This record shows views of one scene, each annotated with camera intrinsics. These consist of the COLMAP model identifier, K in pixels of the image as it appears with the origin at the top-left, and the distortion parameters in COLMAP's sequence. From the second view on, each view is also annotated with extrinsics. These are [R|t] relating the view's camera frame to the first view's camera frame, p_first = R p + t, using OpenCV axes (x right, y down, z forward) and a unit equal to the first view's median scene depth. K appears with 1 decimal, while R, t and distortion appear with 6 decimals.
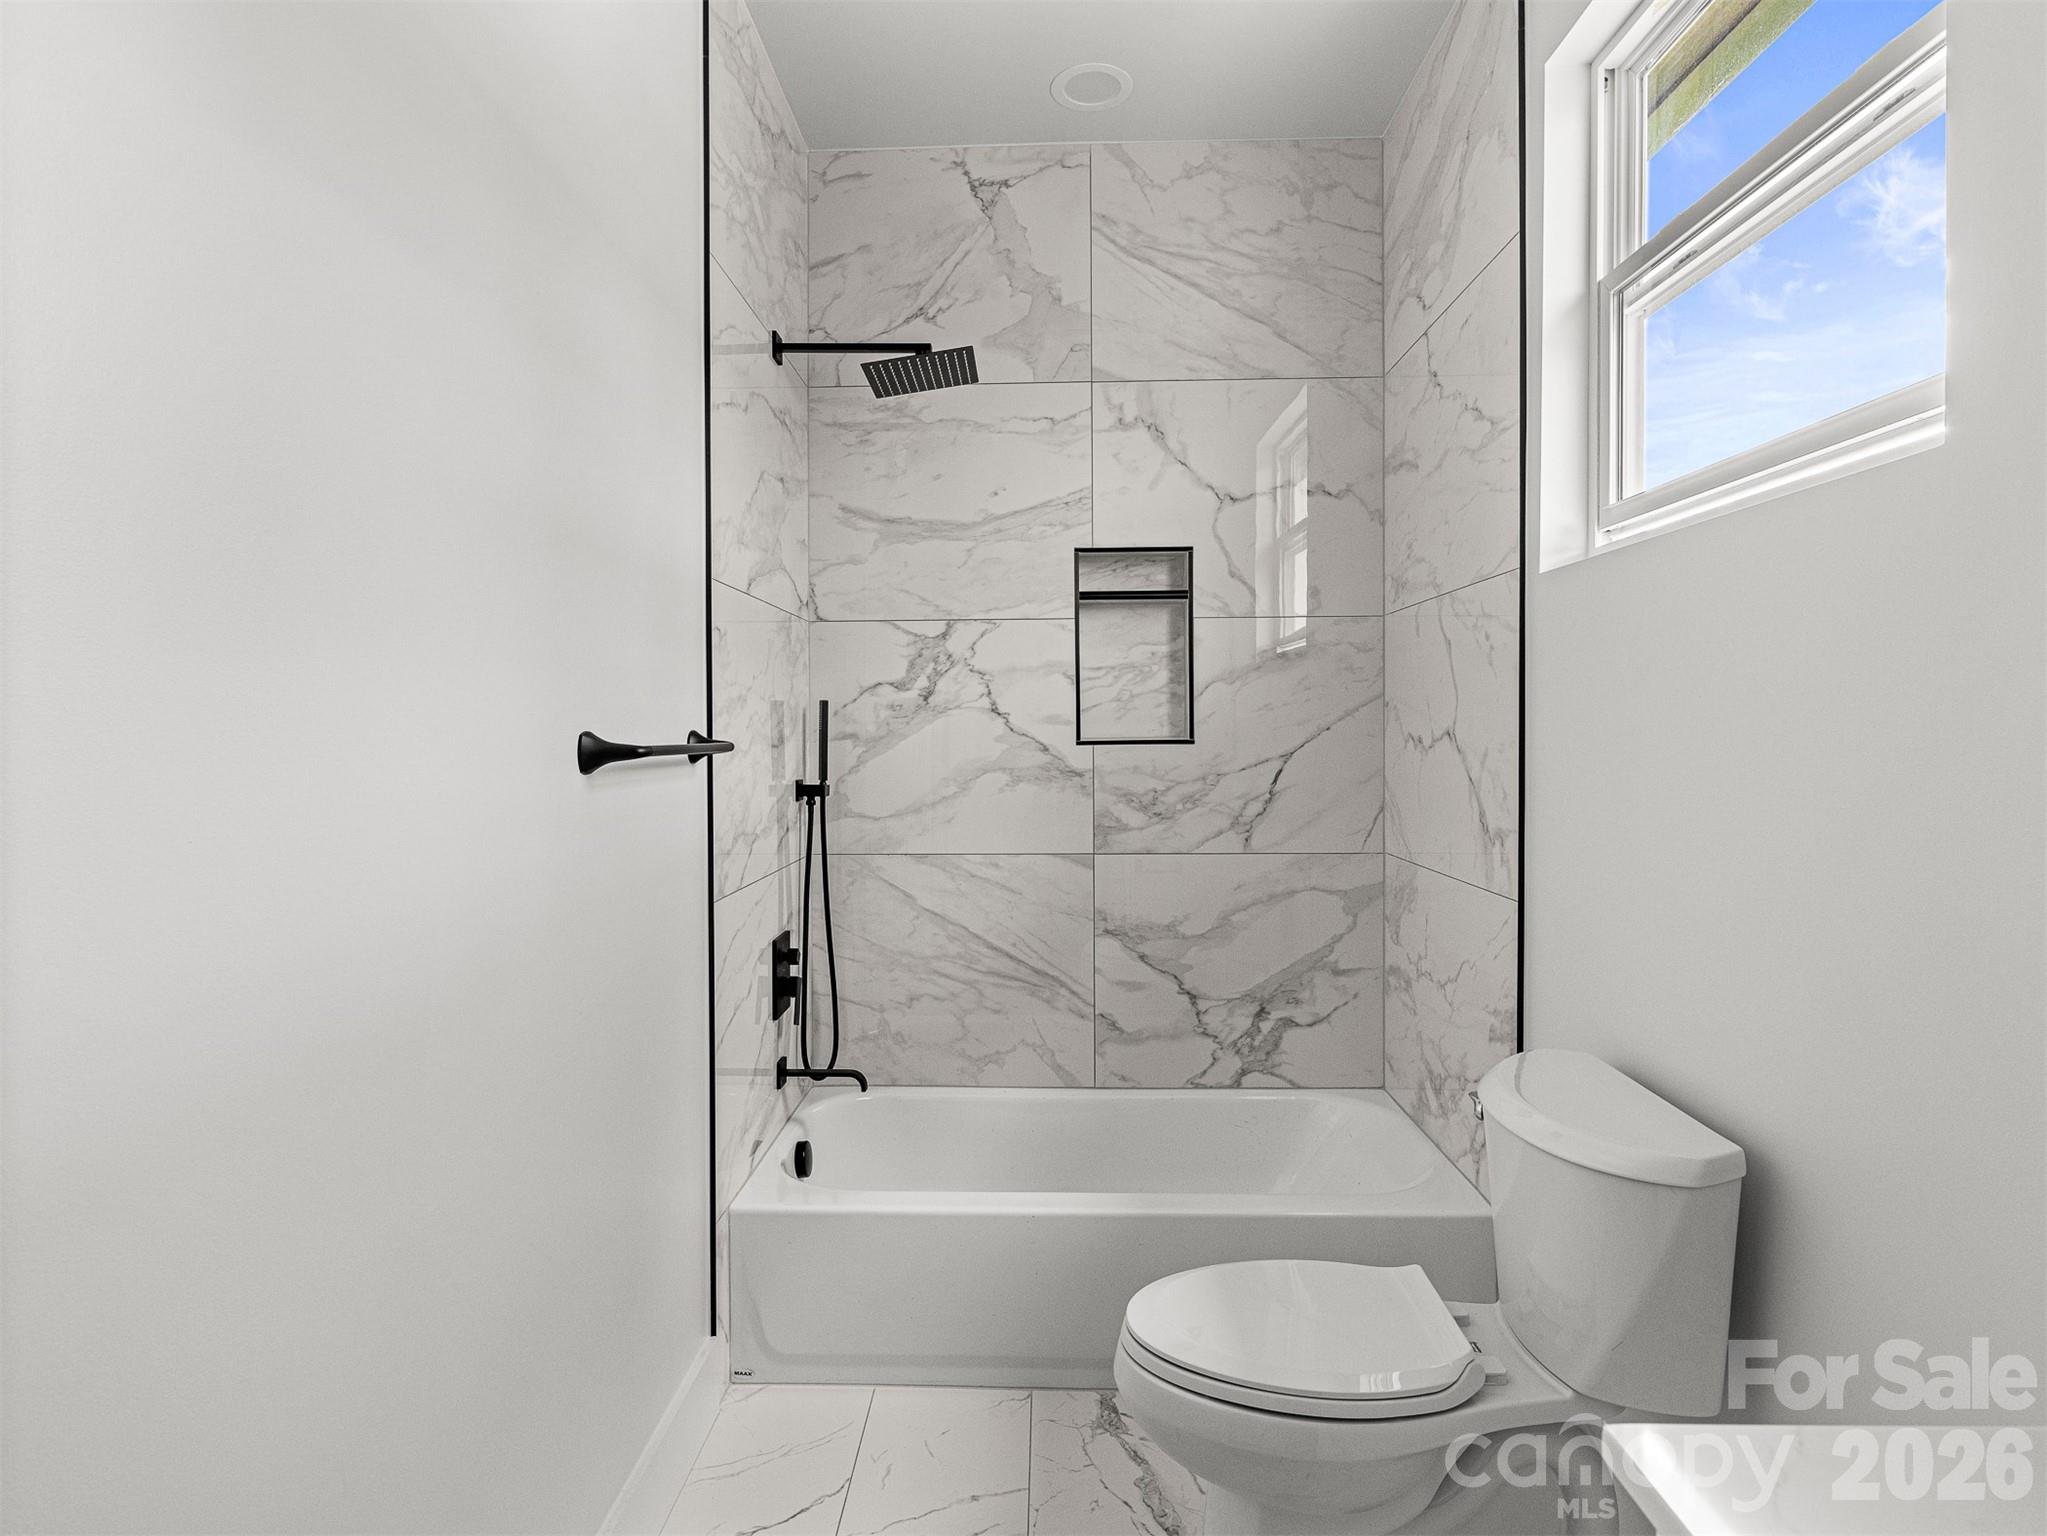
lens RADIAL K [[1131.8, 0, 1006.1], [0, 1131.8, 748.3], [0, 0, 1]] dist [0.006520, -0.002002]
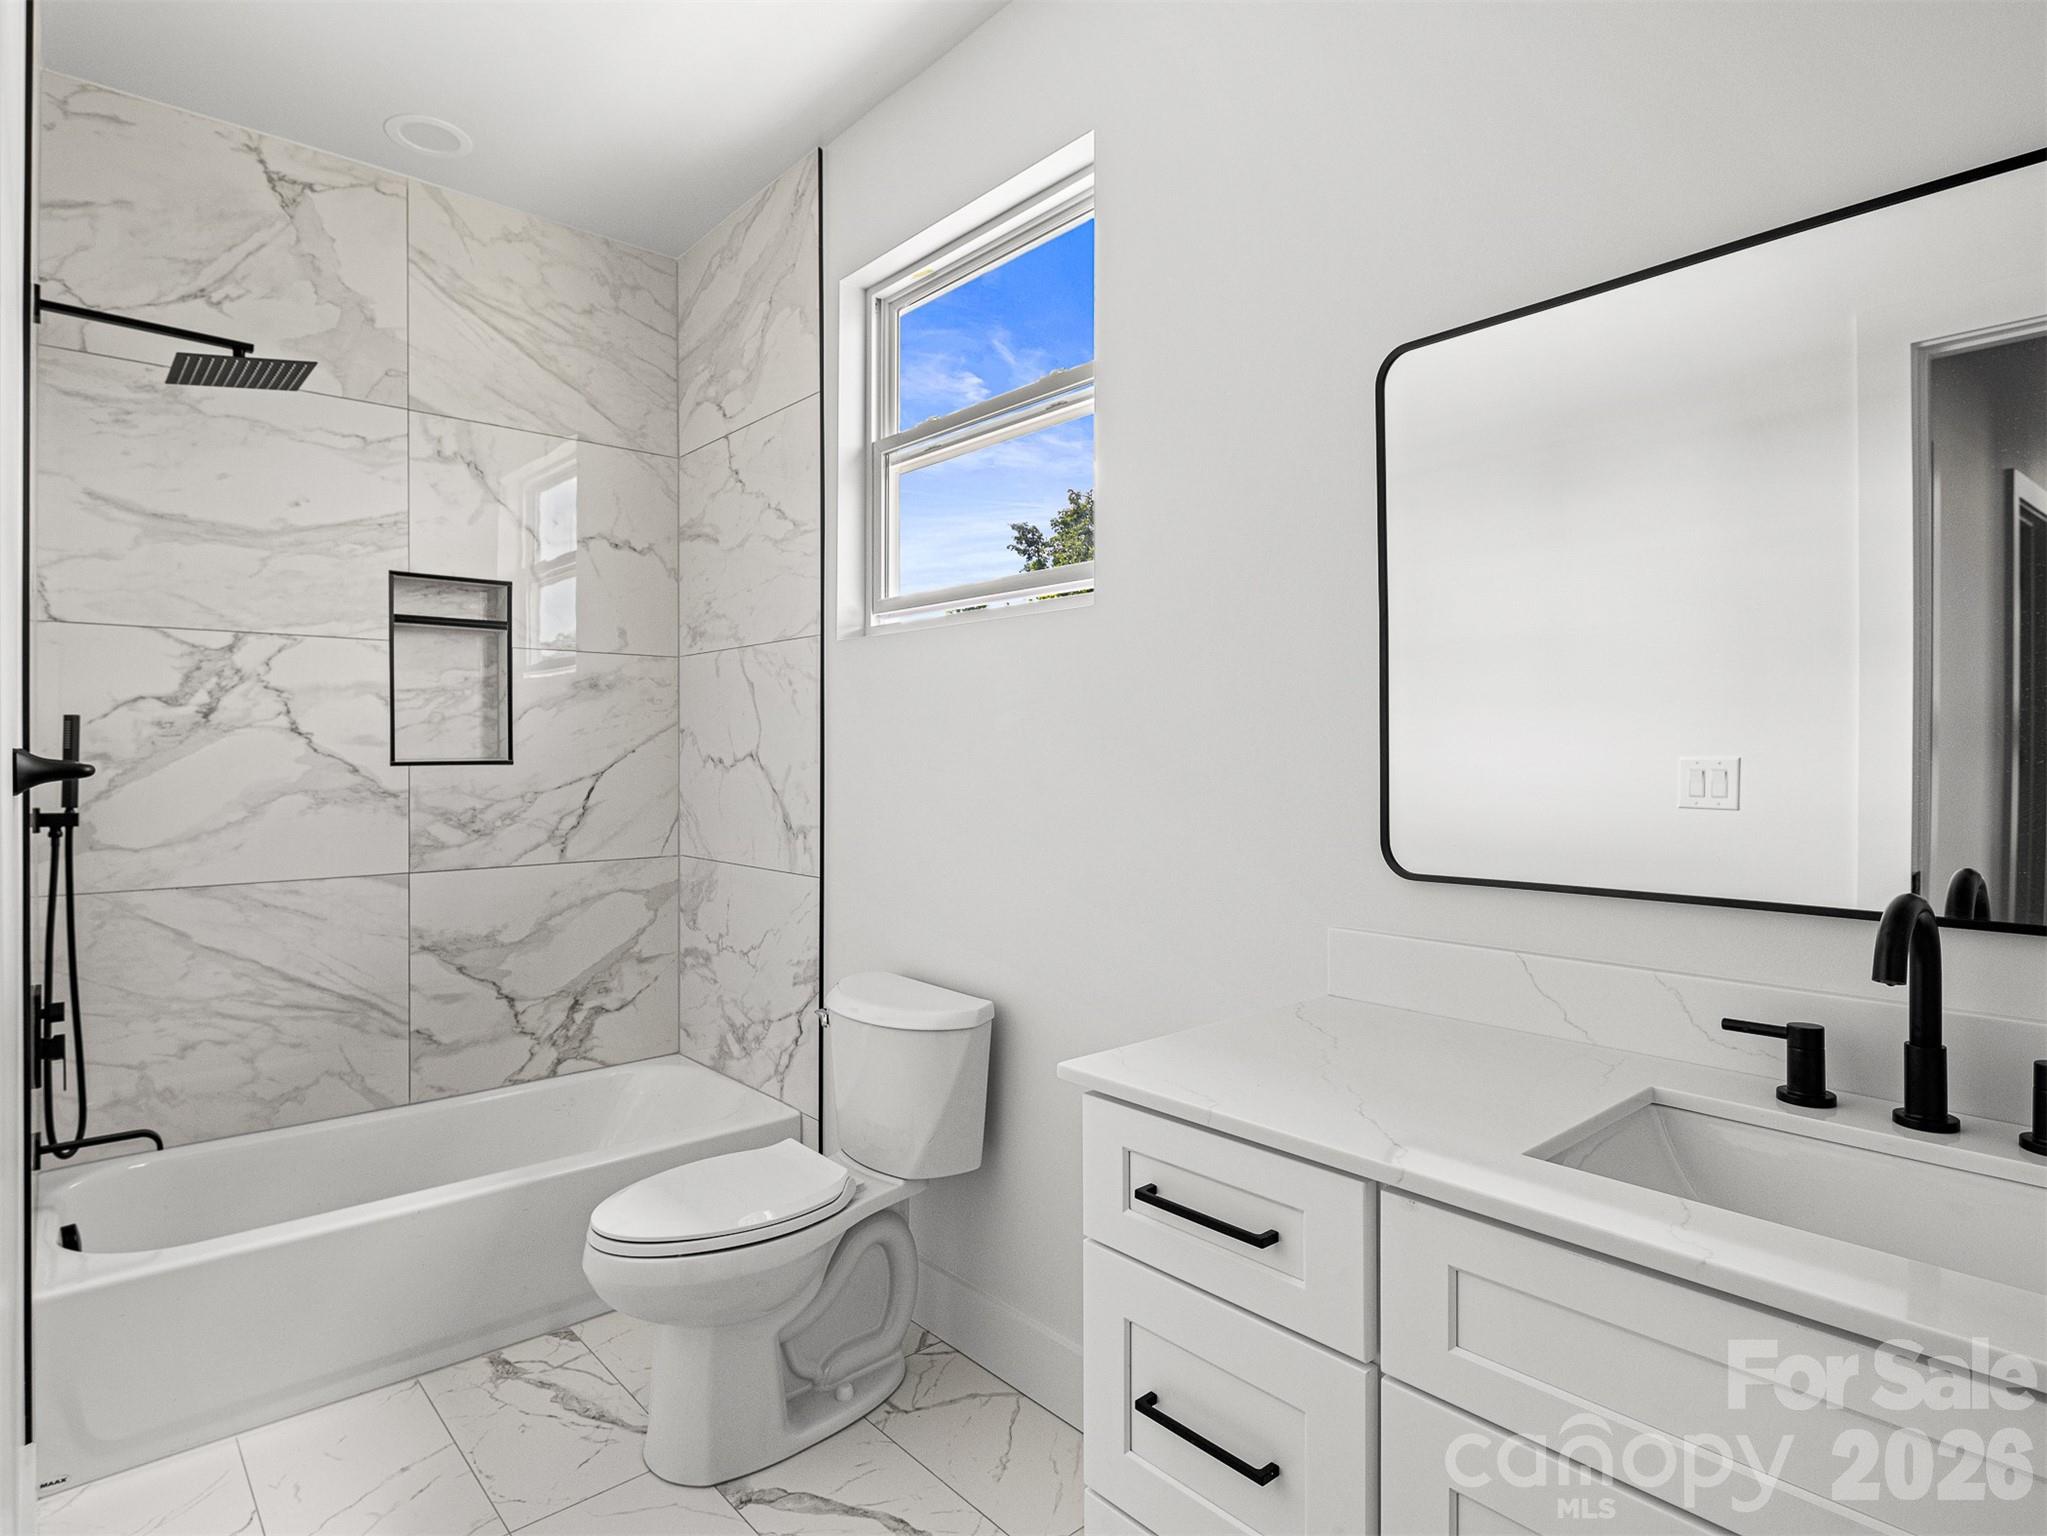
lens RADIAL K [[1131.8, 0, 1027.1], [0, 1131.8, 764.6], [0, 0, 1]] dist [0.006520, -0.002002]
pose [[0.726997, -0.002358, 0.686636, -0.222142], [0.006999, 0.999968, -0.003976, 0.003887], [-0.686605, 0.007696, 0.726990, -0.122828]]
